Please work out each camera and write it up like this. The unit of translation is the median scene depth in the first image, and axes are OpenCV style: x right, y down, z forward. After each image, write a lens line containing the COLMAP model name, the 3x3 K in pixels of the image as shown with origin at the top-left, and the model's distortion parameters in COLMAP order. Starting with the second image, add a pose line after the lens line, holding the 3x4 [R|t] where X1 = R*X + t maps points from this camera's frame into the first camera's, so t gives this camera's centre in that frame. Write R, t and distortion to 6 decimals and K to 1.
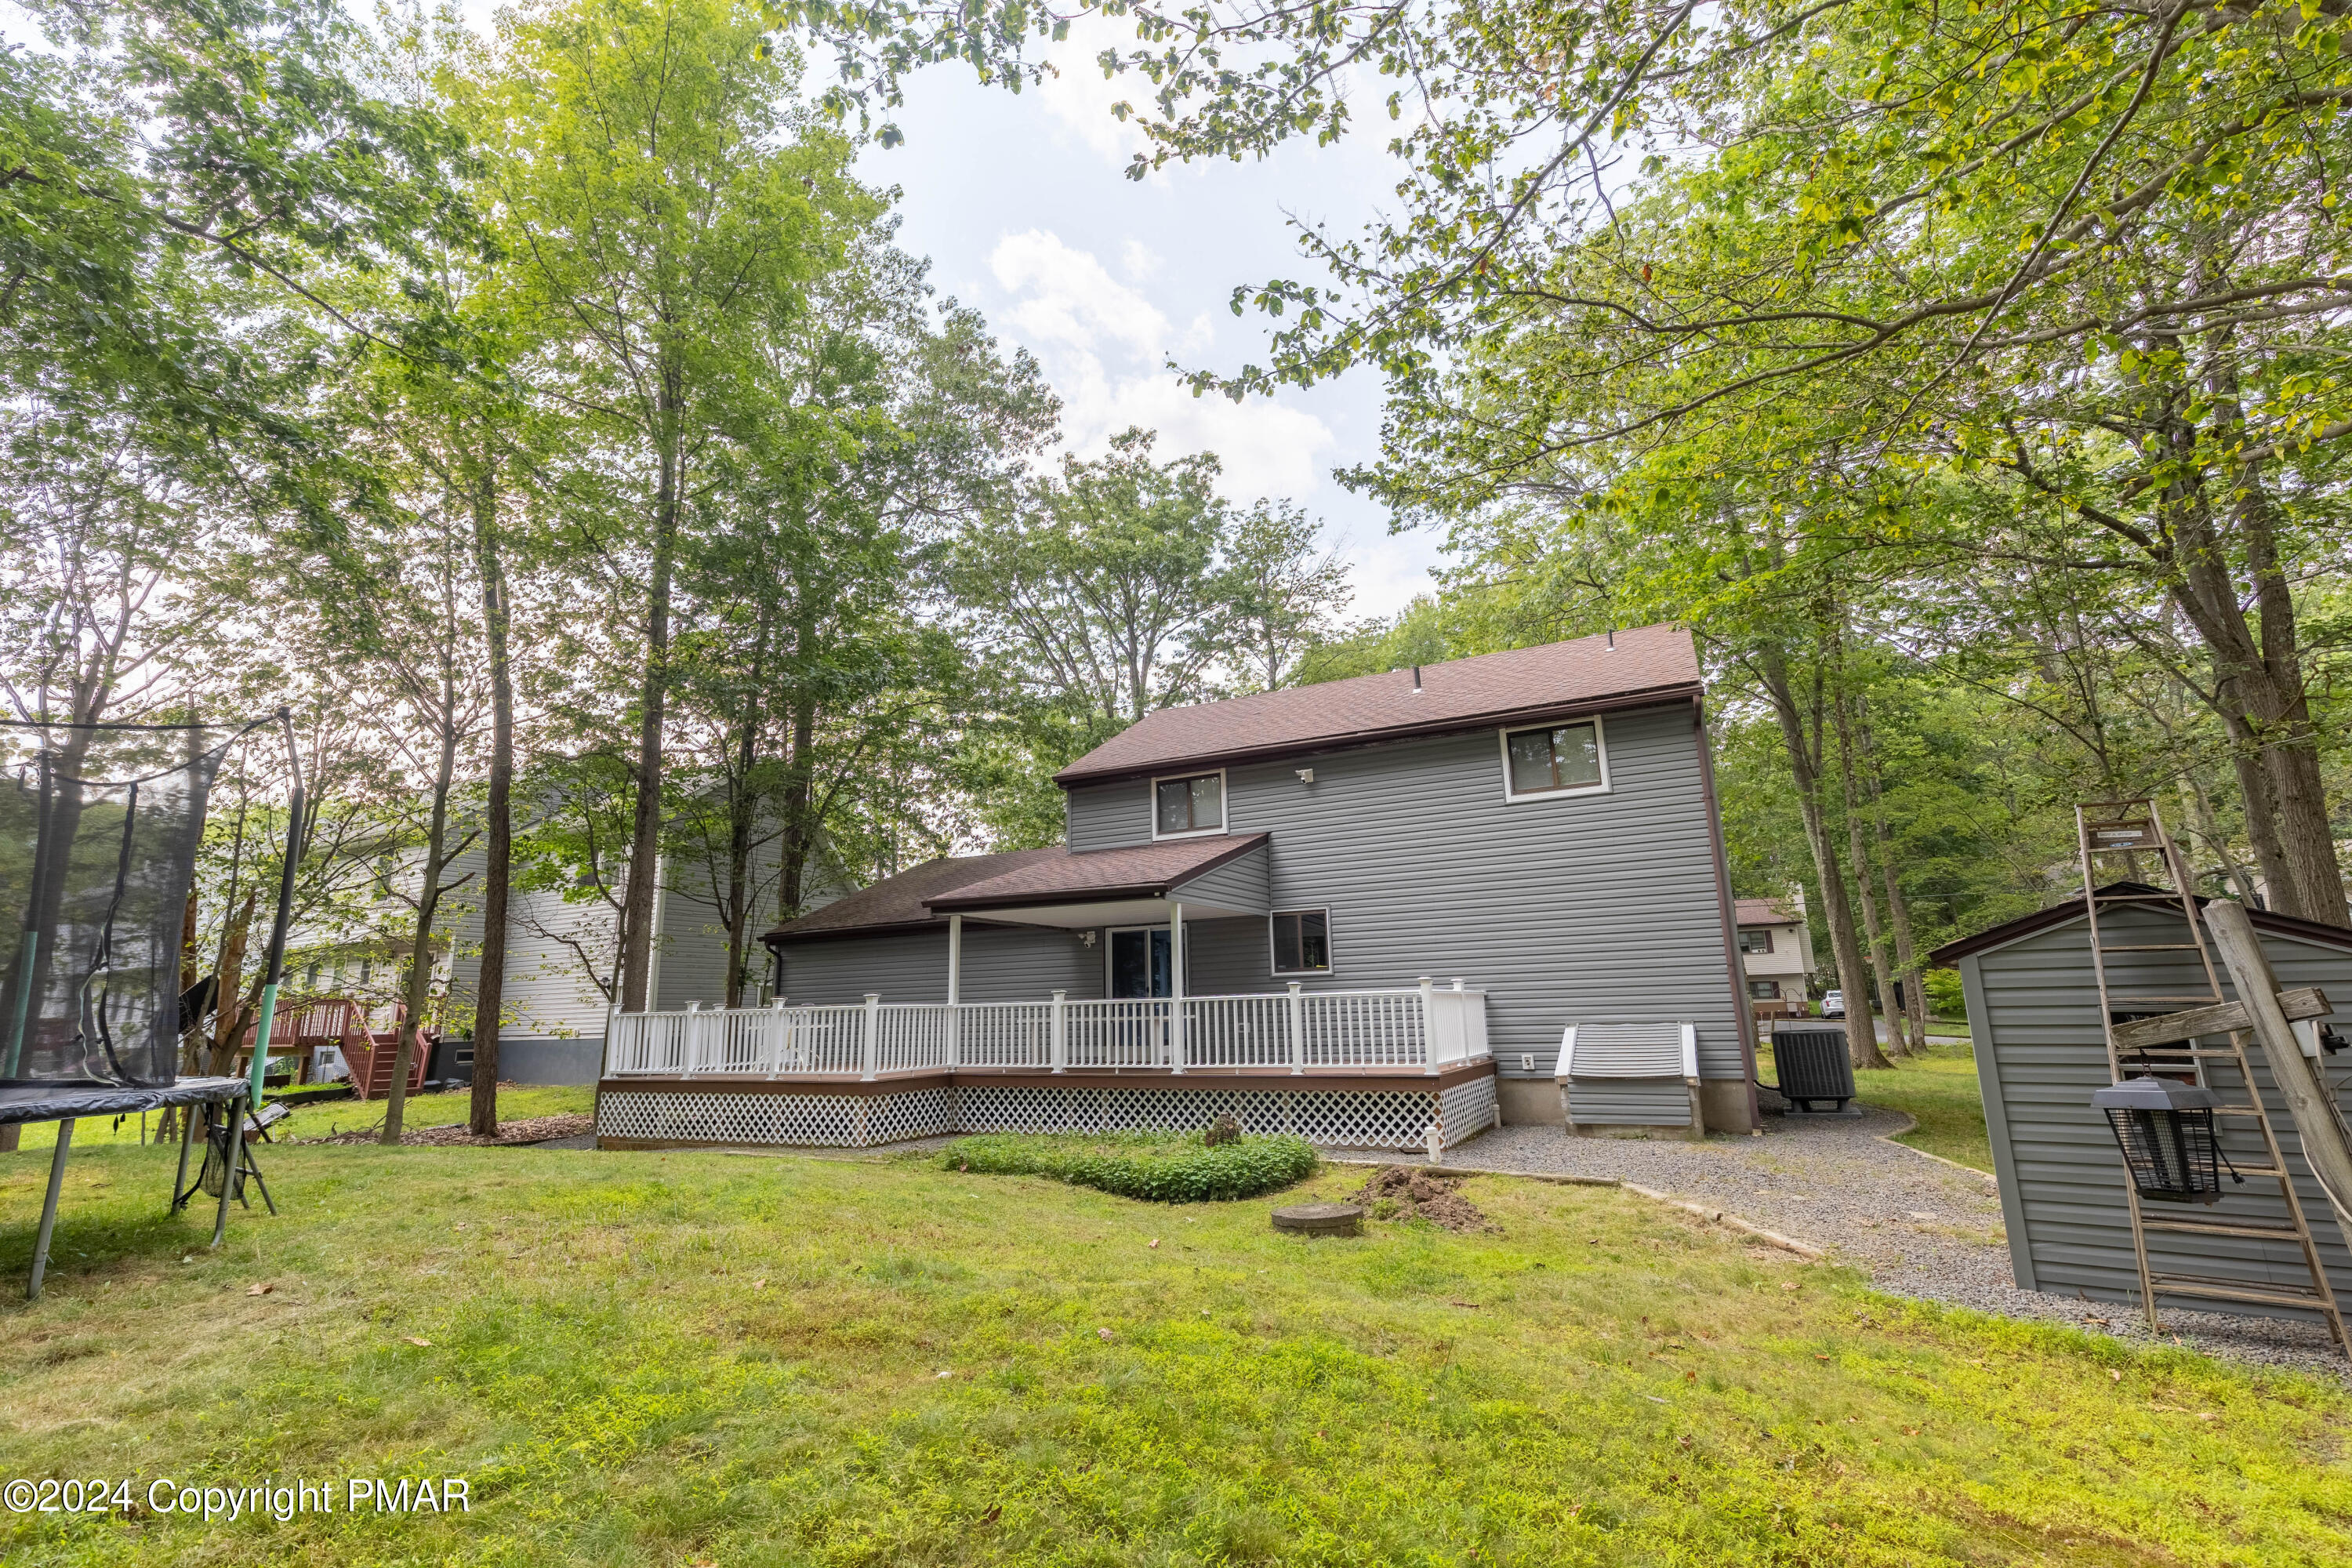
lens RADIAL K [[1041.9, 0, 1176.0], [0, 1041.9, 784.0], [0, 0, 1]] dist [0.001247, -0.000184]
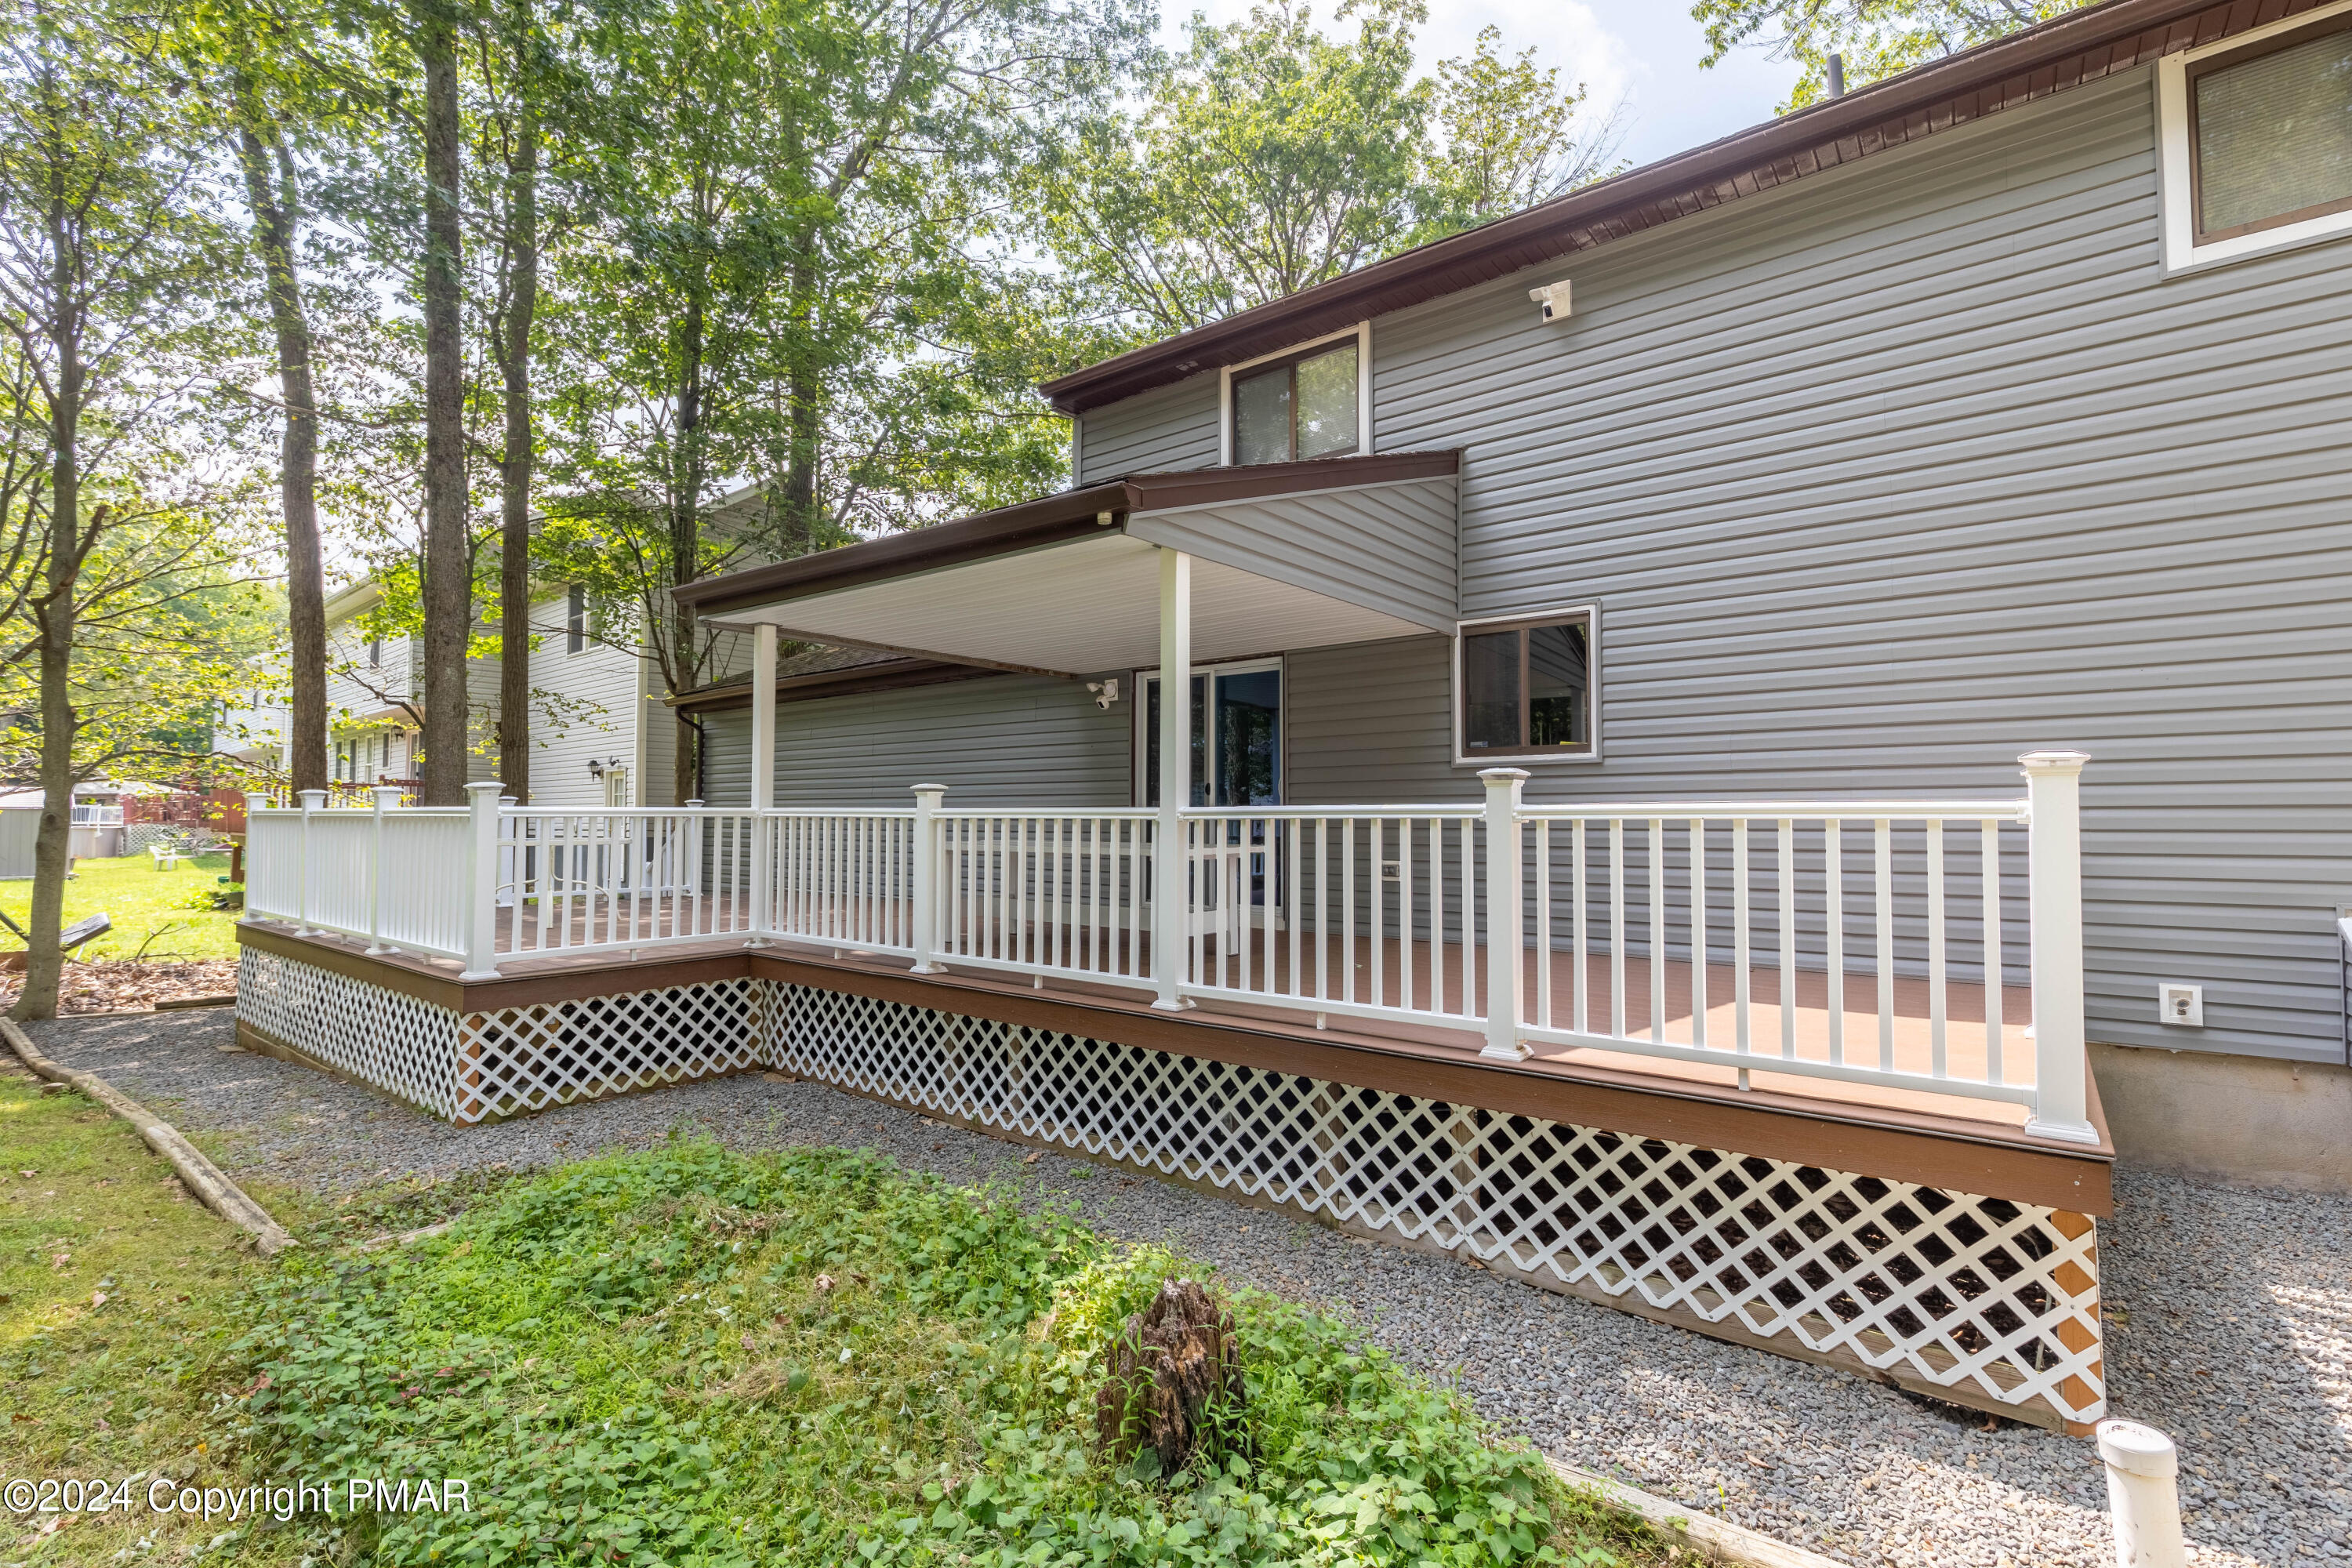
lens RADIAL K [[1069.3, 0, 1176.0], [0, 1069.3, 784.0], [0, 0, 1]] dist [-0.004269, -0.000519]
pose [[0.980530, 0.019587, -0.195390, 0.072906], [0.015148, 0.984504, 0.174706, 0.126083], [0.195784, -0.174264, 0.965039, 0.611170]]
